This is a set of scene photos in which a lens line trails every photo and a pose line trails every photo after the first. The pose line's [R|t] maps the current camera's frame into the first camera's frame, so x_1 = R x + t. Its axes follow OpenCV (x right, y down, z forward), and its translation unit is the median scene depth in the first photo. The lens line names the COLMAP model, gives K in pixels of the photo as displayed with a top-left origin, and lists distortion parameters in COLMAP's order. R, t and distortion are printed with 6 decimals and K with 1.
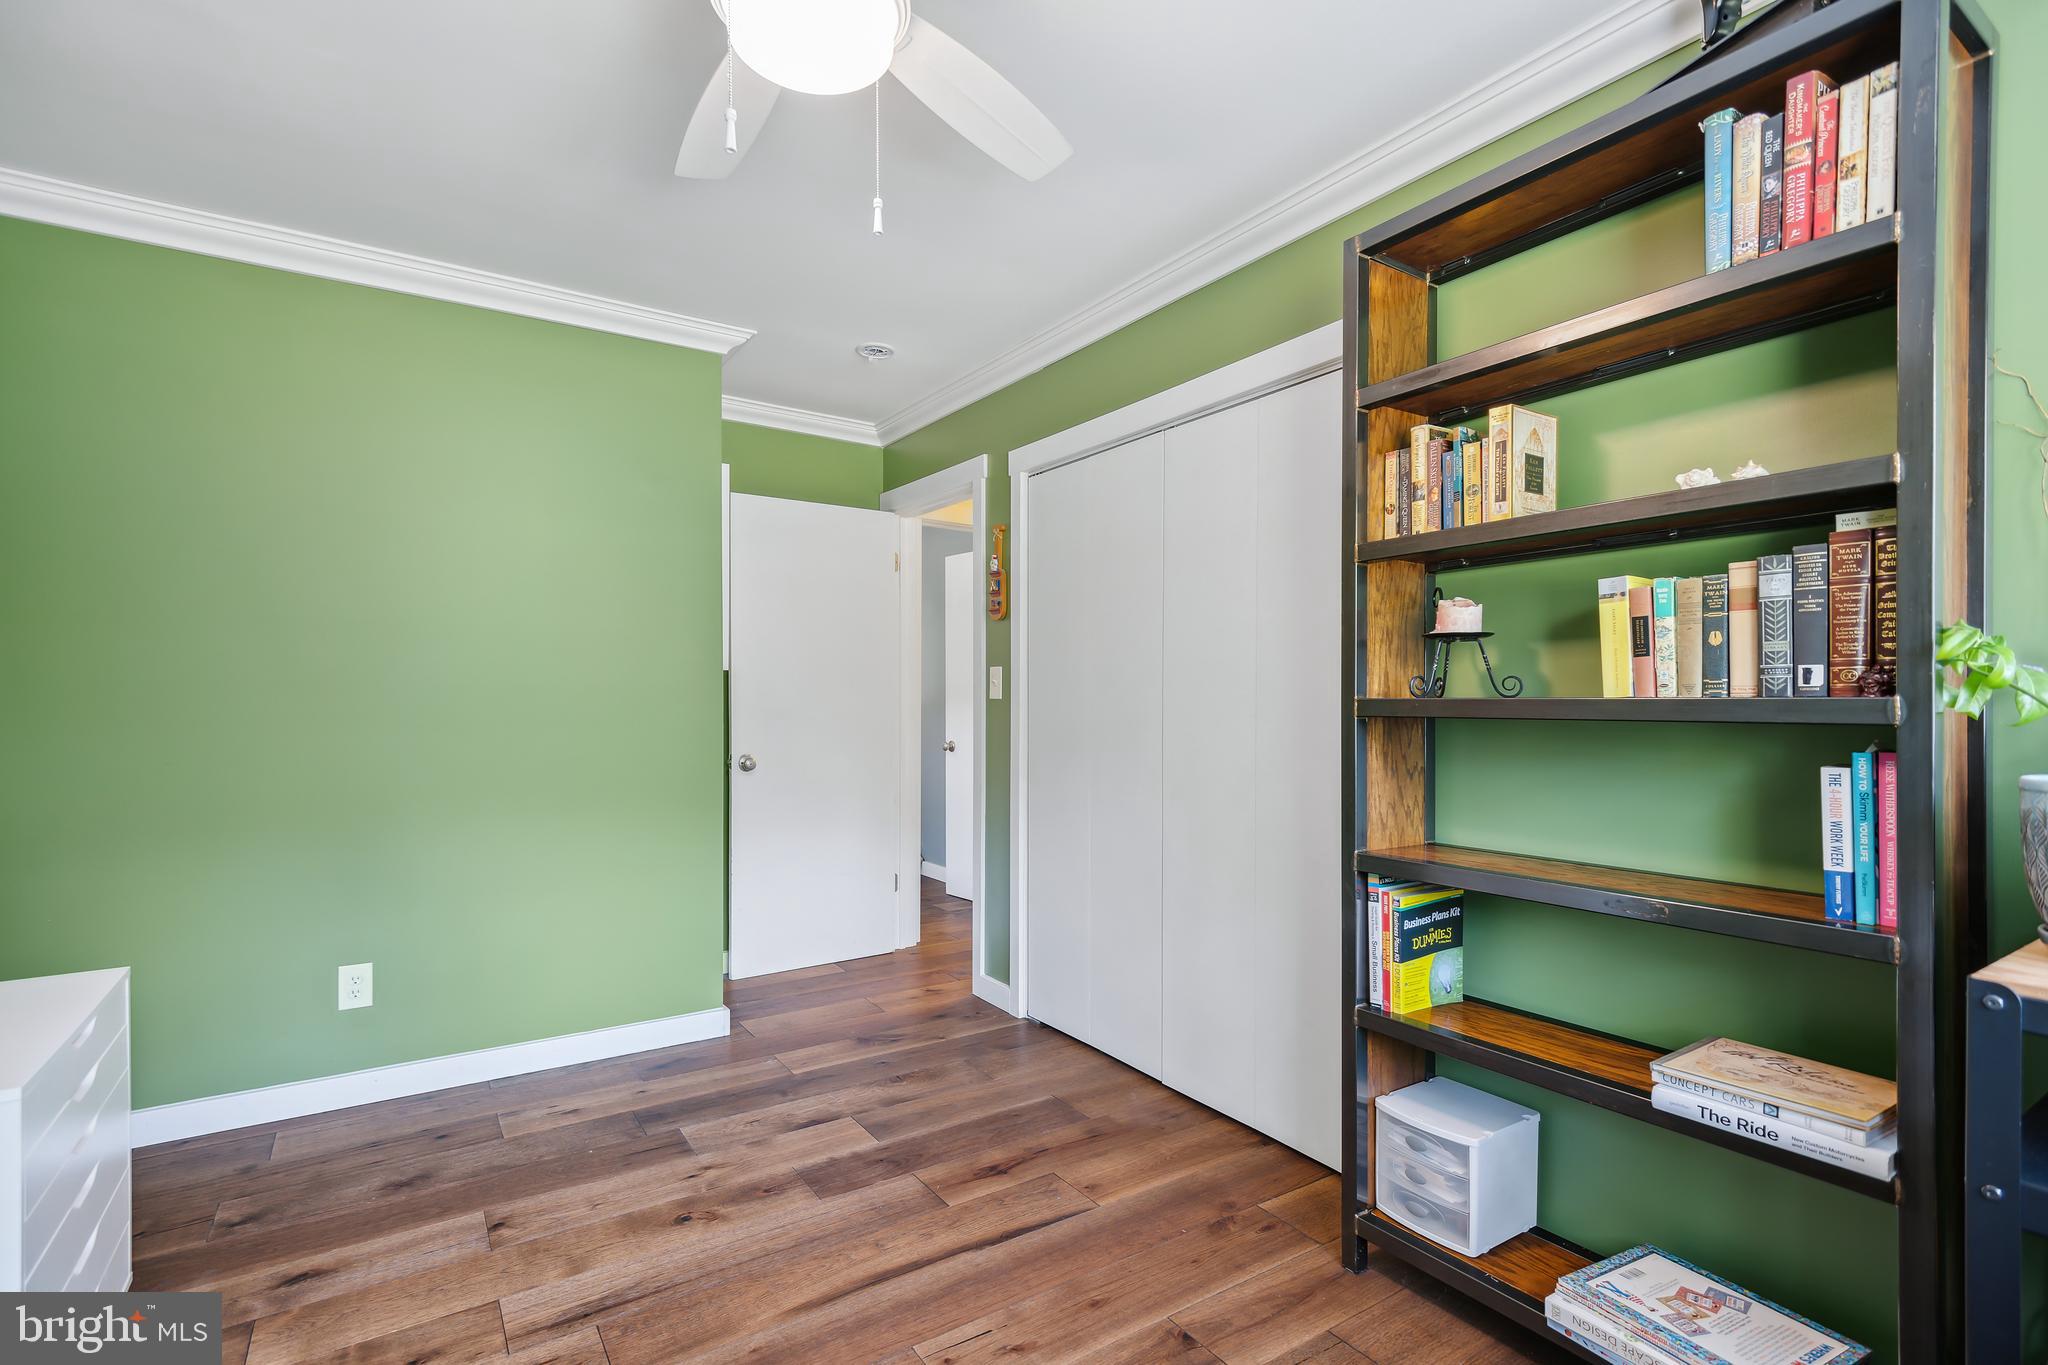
lens RADIAL K [[949.5, 0, 1012.1], [0, 949.5, 701.5], [0, 0, 1]] dist [0.024375, -0.009879]
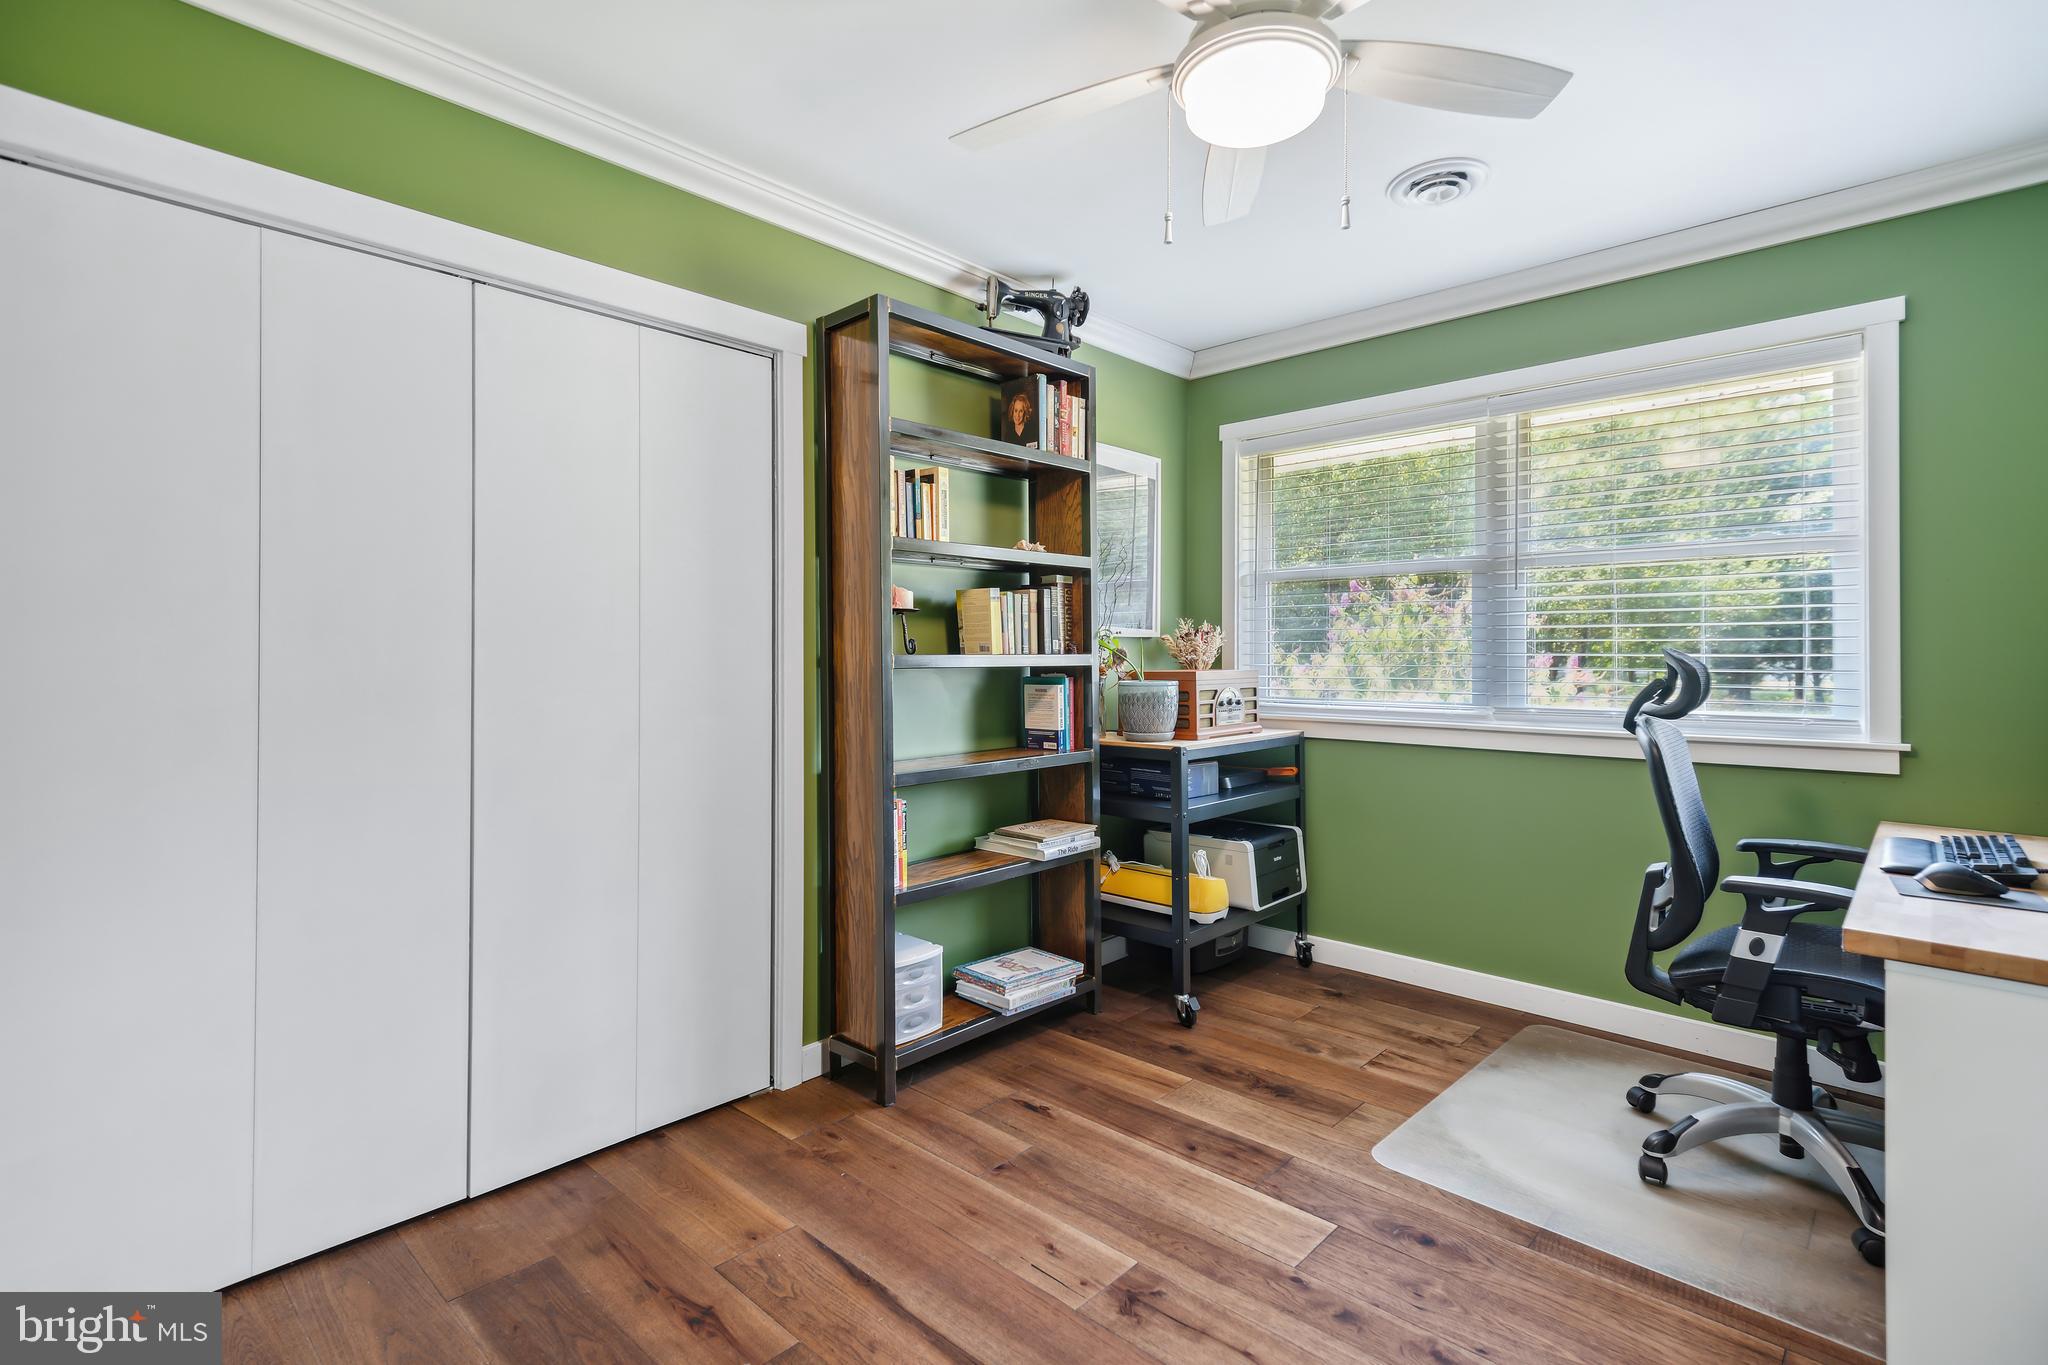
lens RADIAL K [[949.5, 0, 1012.2], [0, 949.5, 666.8], [0, 0, 1]] dist [0.024375, -0.009879]
pose [[-0.231607, 0.008026, 0.972776, -0.847950], [0.011087, 0.999923, -0.005610, 0.022514], [-0.972746, 0.009486, -0.231678, 1.048111]]
